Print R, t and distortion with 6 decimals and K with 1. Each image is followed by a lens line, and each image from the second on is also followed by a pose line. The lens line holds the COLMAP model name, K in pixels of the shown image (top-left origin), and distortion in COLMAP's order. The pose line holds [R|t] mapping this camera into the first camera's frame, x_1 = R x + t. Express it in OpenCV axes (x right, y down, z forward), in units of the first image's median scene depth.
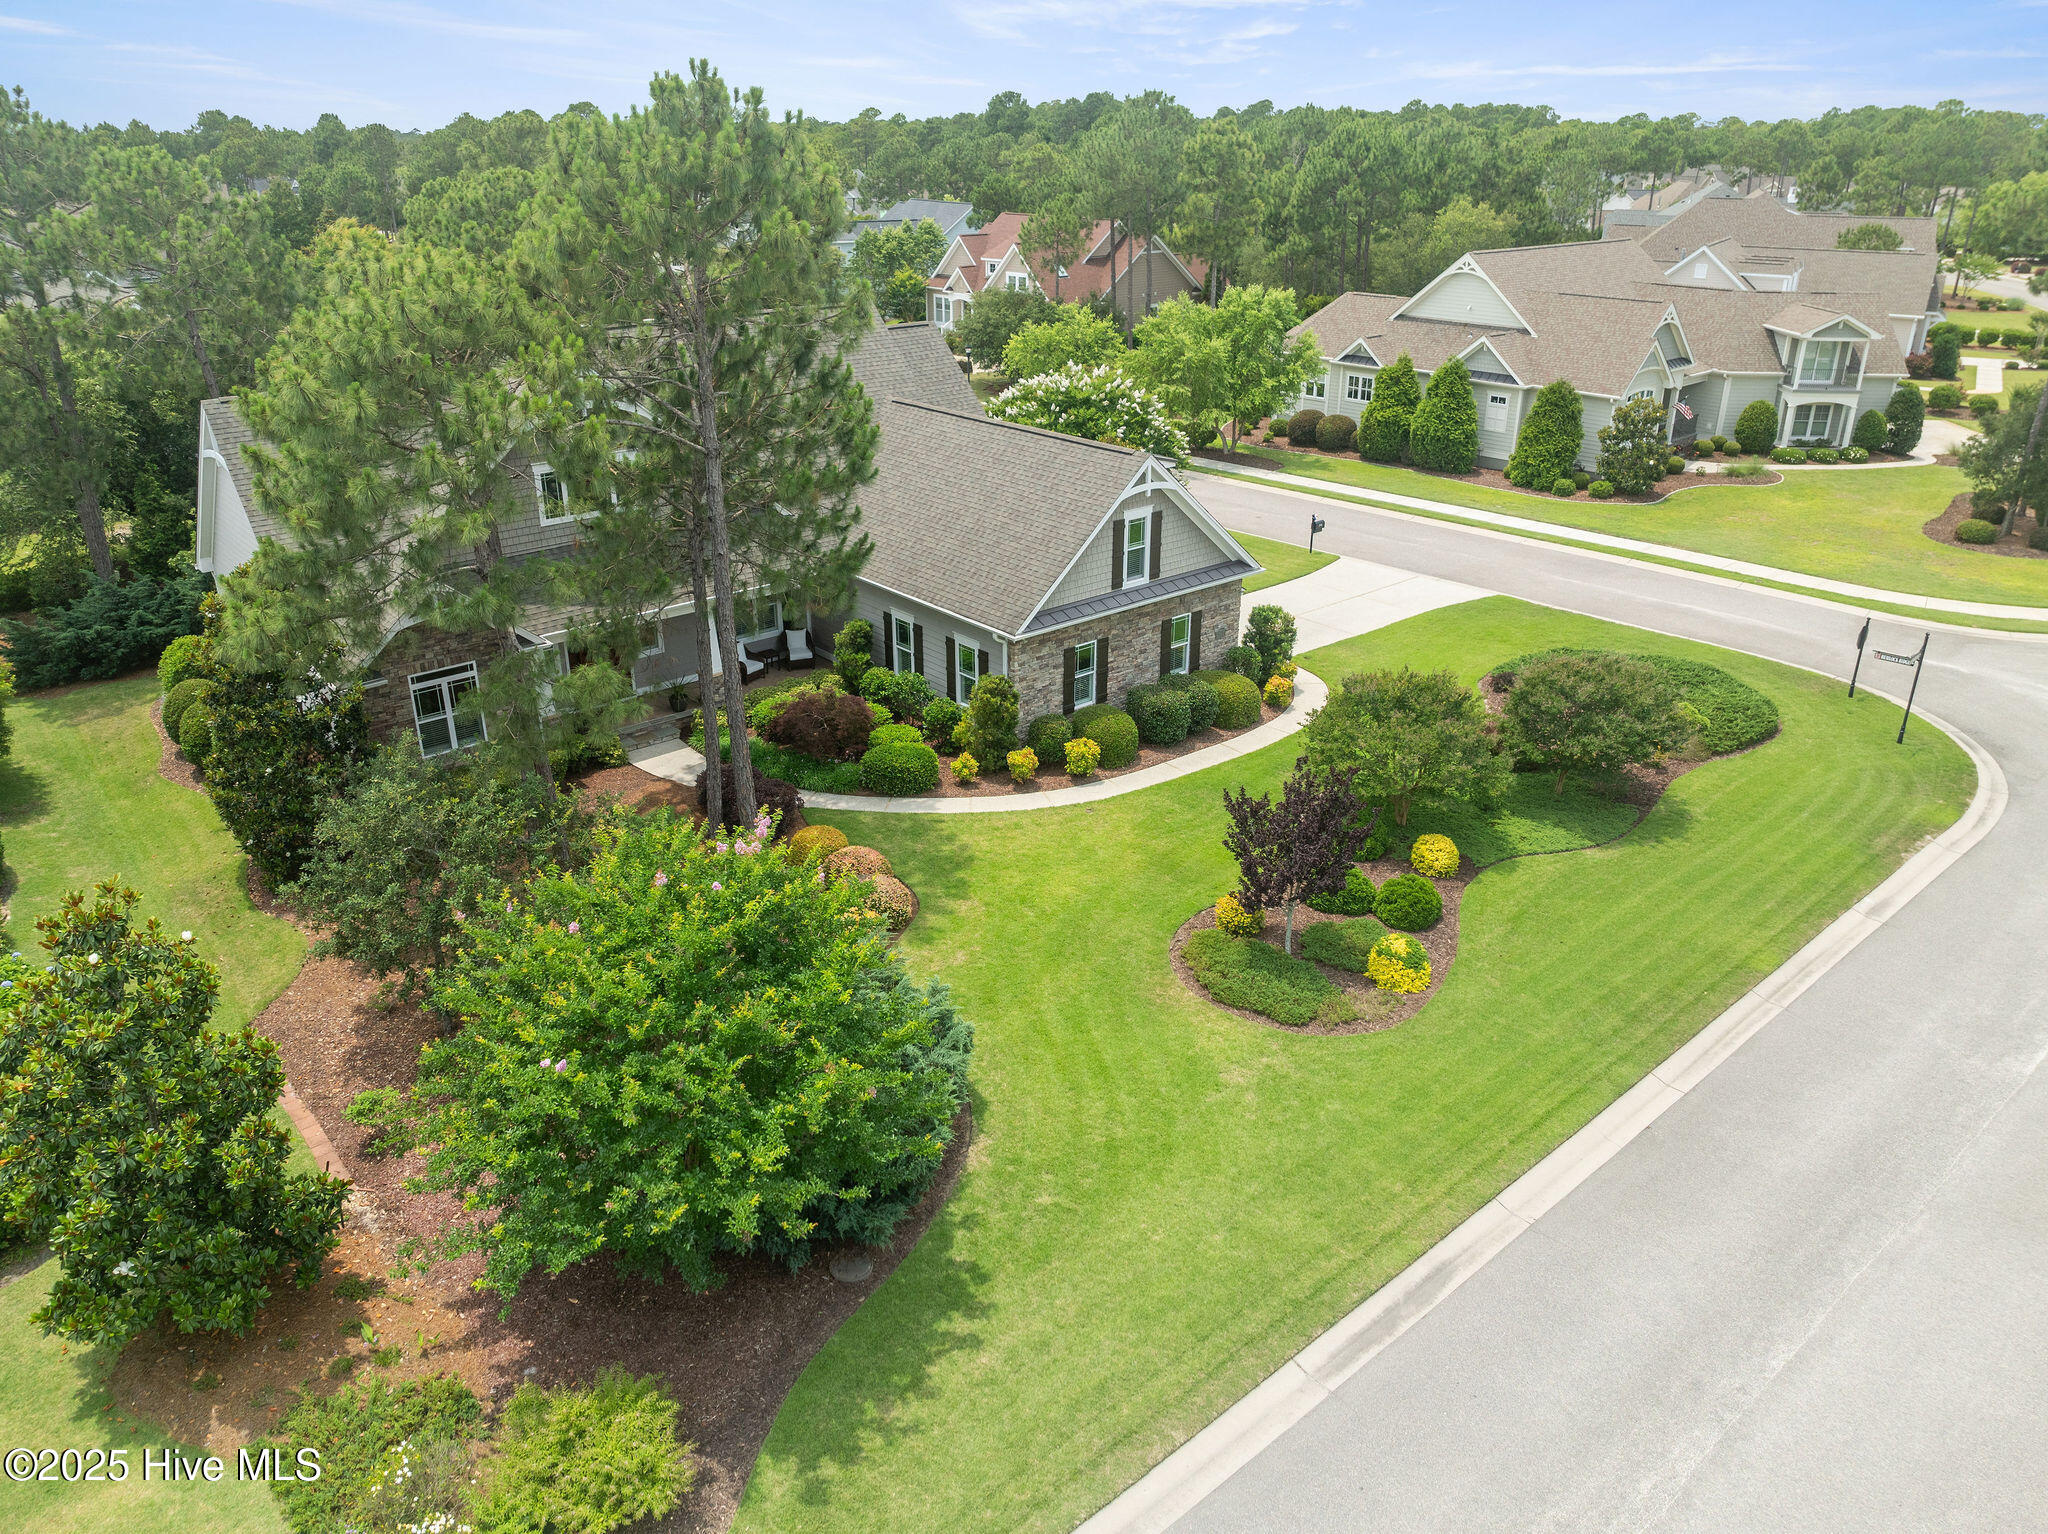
lens RADIAL K [[1434.1, 0, 1033.2], [0, 1434.1, 769.9], [0, 0, 1]] dist [-0.041257, 0.003893]
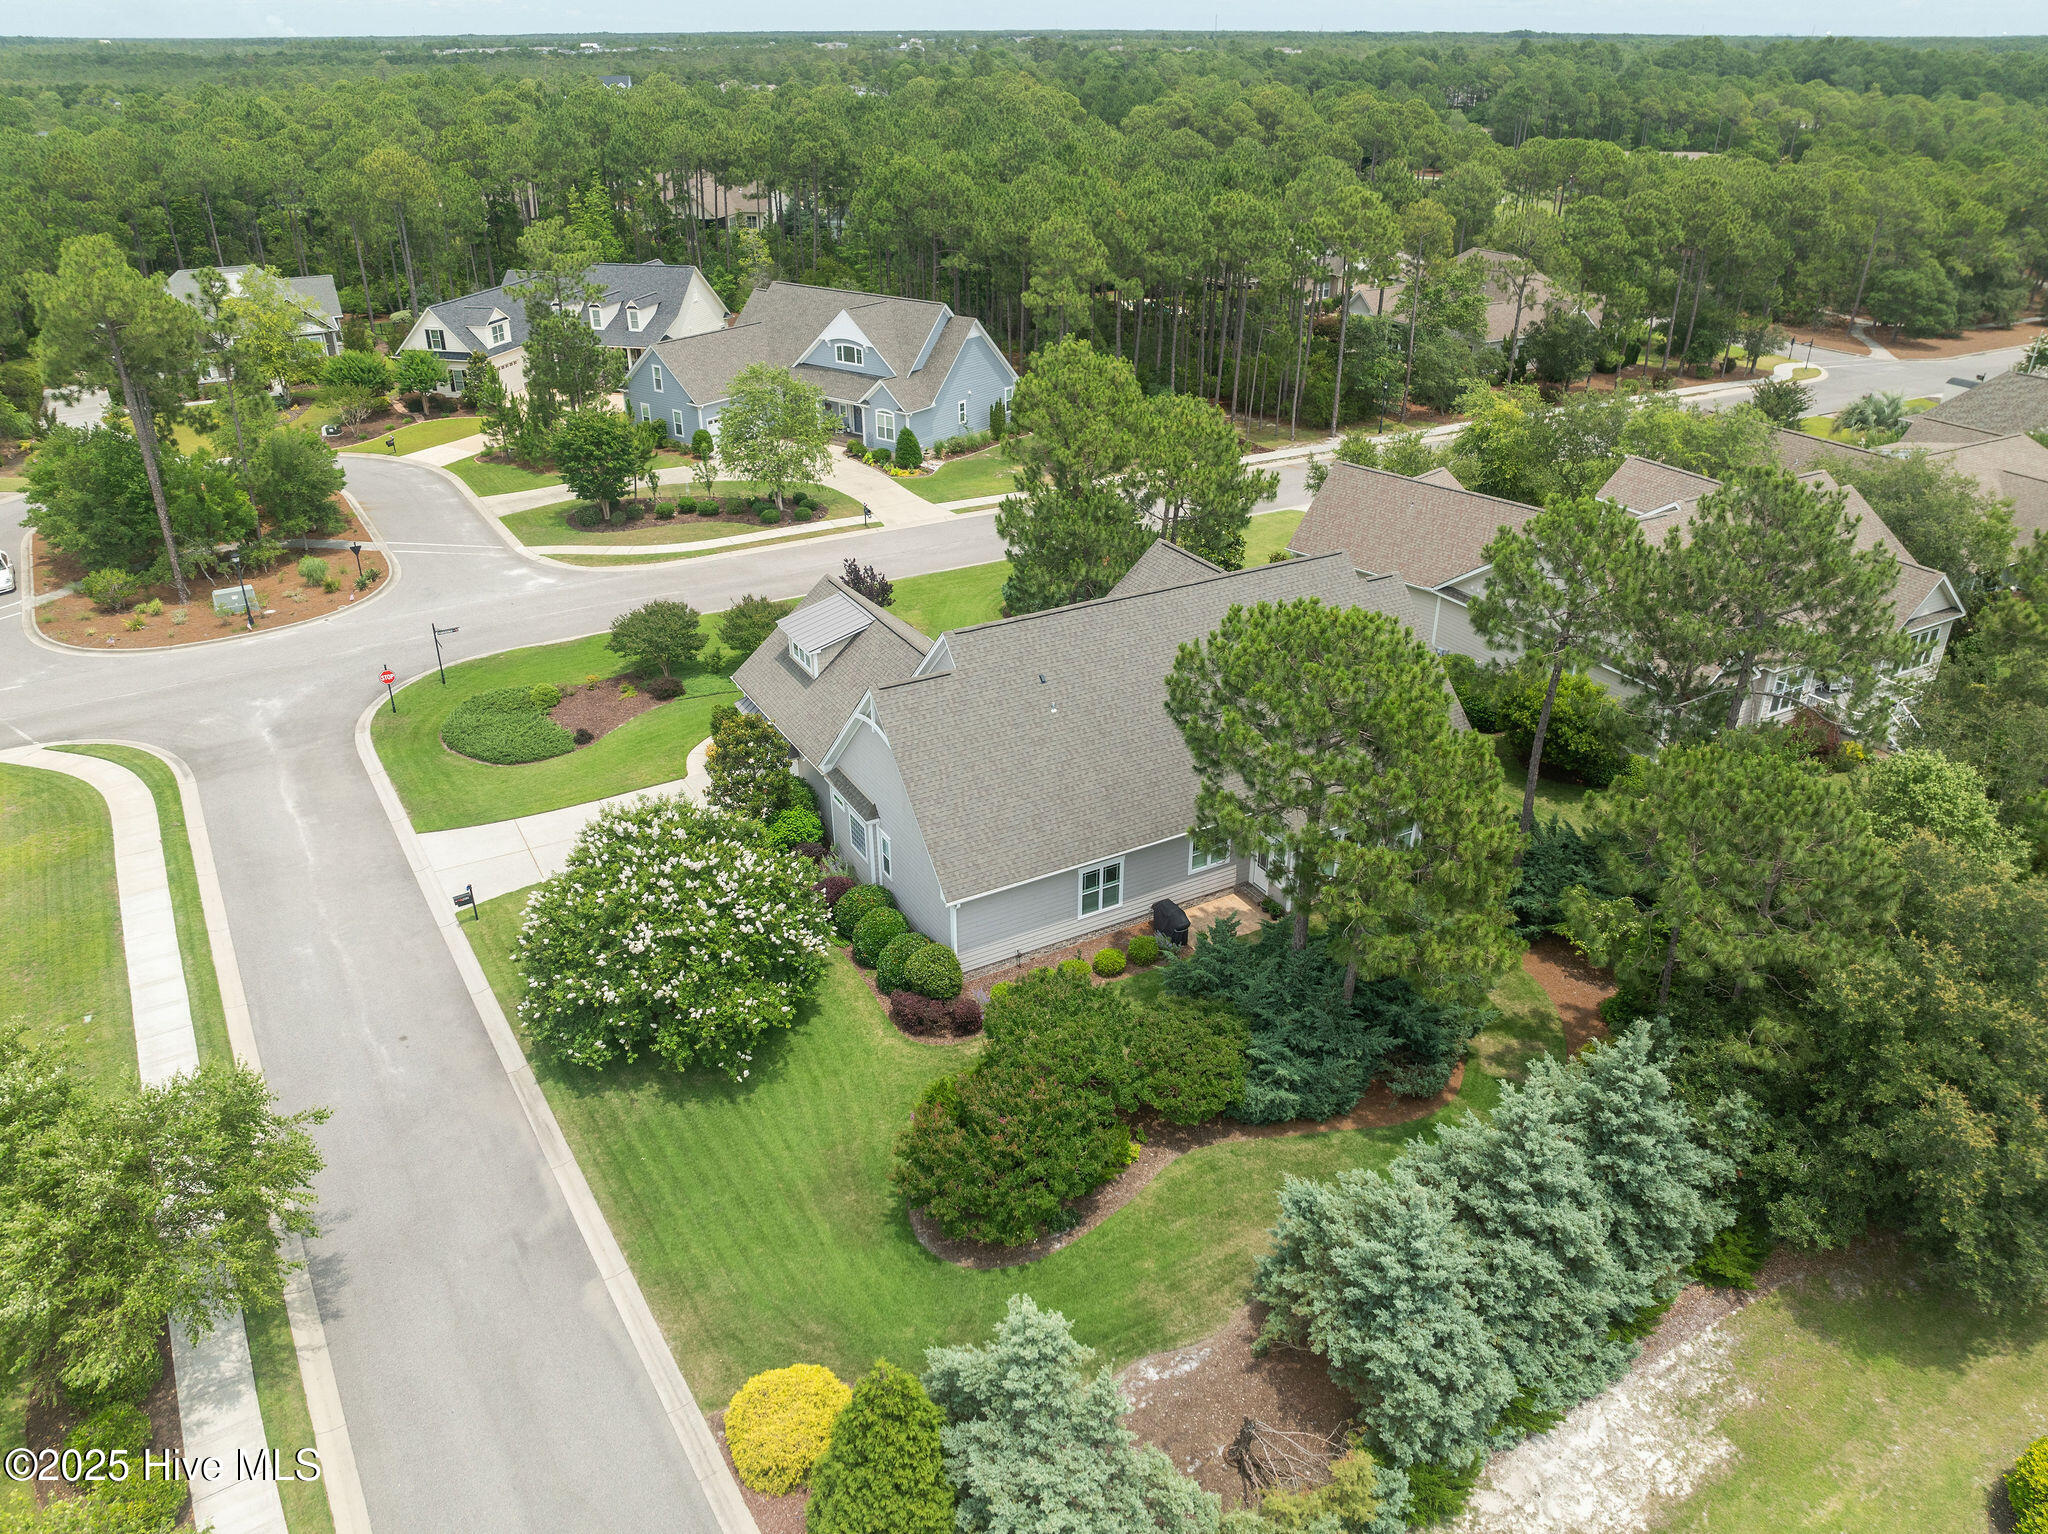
lens RADIAL K [[1445.5, 0, 1014.9], [0, 1445.5, 767.4], [0, 0, 1]] dist [-0.025166, -0.006420]
pose [[-0.979712, -0.090929, 0.178593, -0.474014], [0.084586, 0.620269, 0.779815, -1.435576], [-0.181683, 0.779101, -0.599994, 2.227023]]
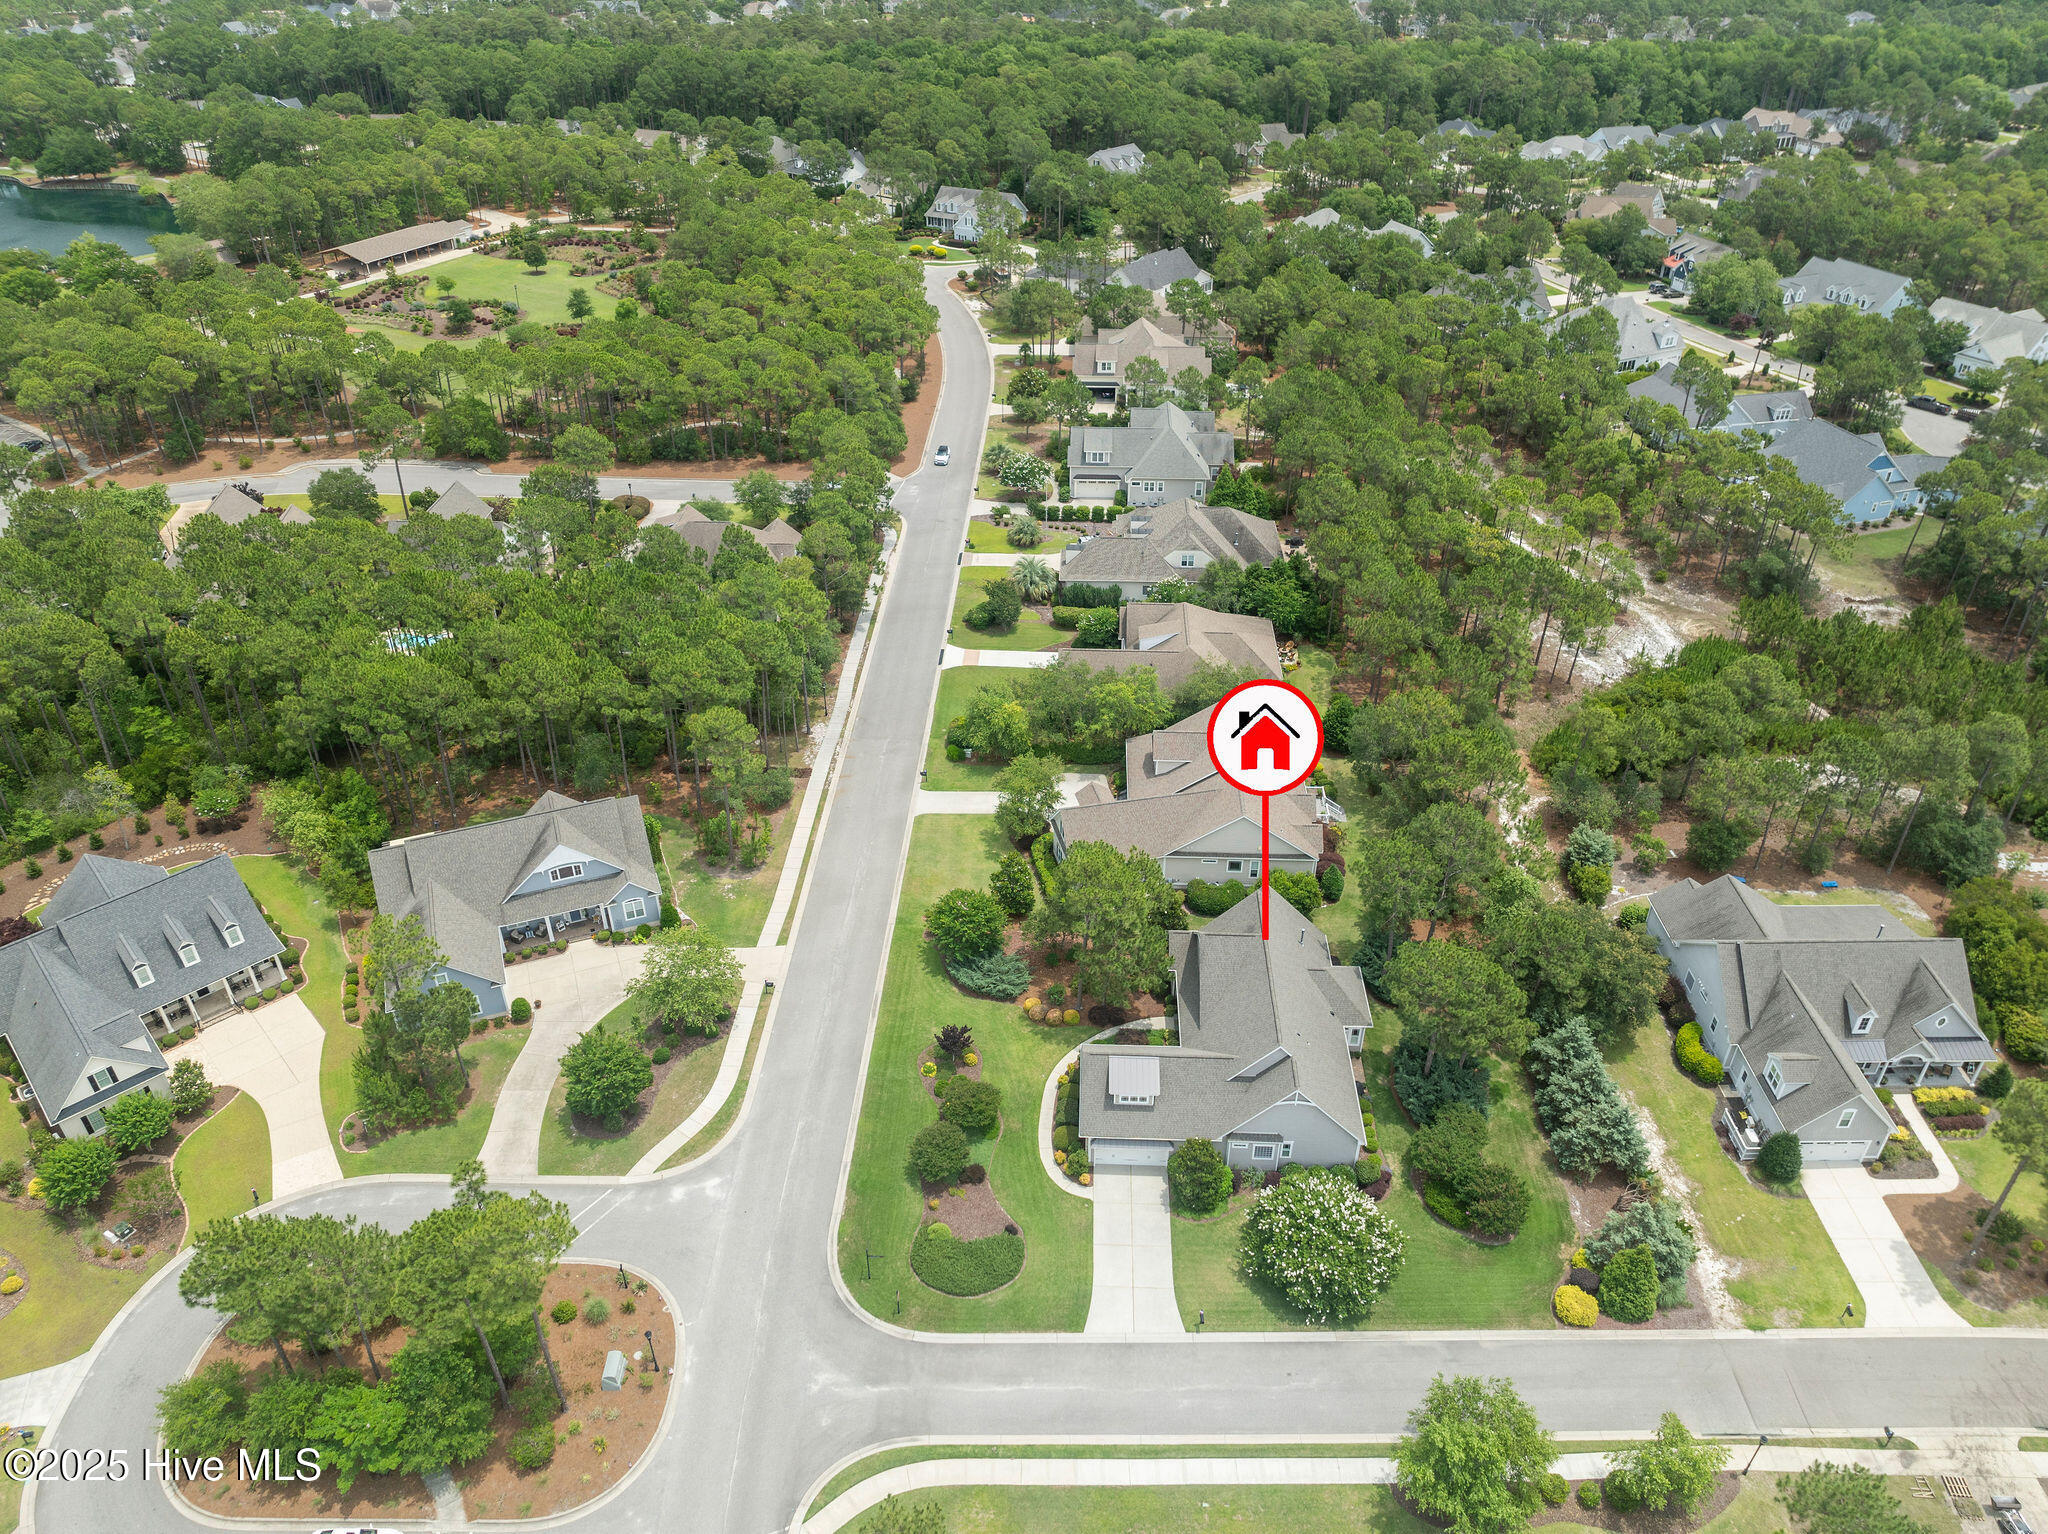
lens RADIAL K [[1434.1, 0, 1033.2], [0, 1434.1, 769.9], [0, 0, 1]] dist [-0.041257, 0.003893]
pose [[-0.682482, 0.410614, -0.604660, 1.717968], [-0.302820, 0.594085, 0.745227, -2.769443], [0.665220, 0.691707, -0.281110, 1.391443]]
